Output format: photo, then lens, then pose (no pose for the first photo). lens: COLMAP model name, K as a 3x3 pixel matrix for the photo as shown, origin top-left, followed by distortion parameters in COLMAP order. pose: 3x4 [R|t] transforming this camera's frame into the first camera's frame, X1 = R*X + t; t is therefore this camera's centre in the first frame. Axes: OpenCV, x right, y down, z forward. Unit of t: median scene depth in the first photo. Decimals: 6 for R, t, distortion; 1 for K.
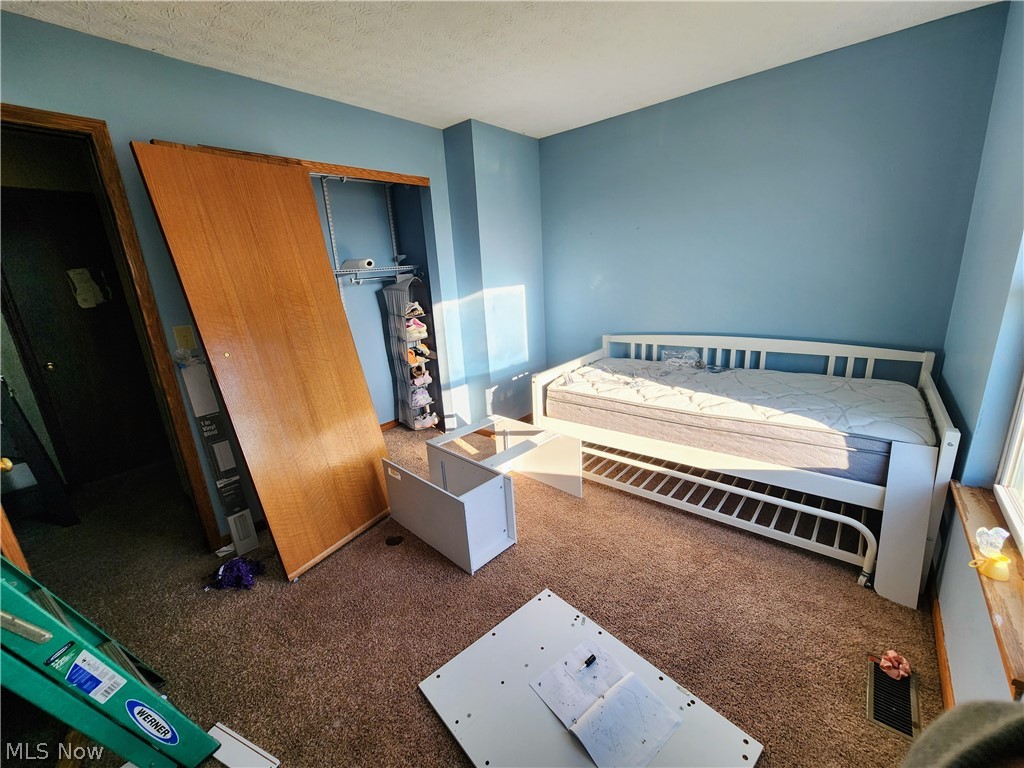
lens RADIAL K [[421.5, 0, 512.0], [0, 421.5, 384.0], [0, 0, 1]] dist [0.000265, 0.000028]
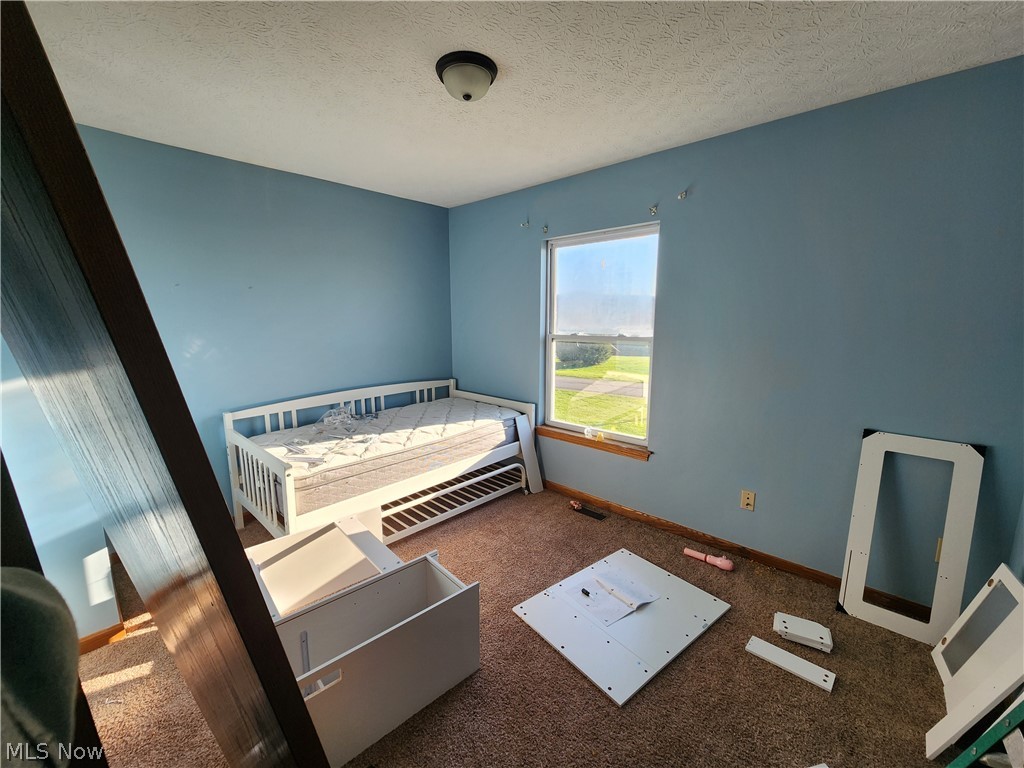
lens RADIAL K [[408.4, 0, 512.0], [0, 408.4, 384.0], [0, 0, 1]] dist [0.006653, 0.000069]
pose [[0.058725, -0.103936, 0.992849, -0.787838], [0.264487, 0.960643, 0.084921, -0.145529], [-0.962600, 0.257608, 0.083903, 0.649778]]
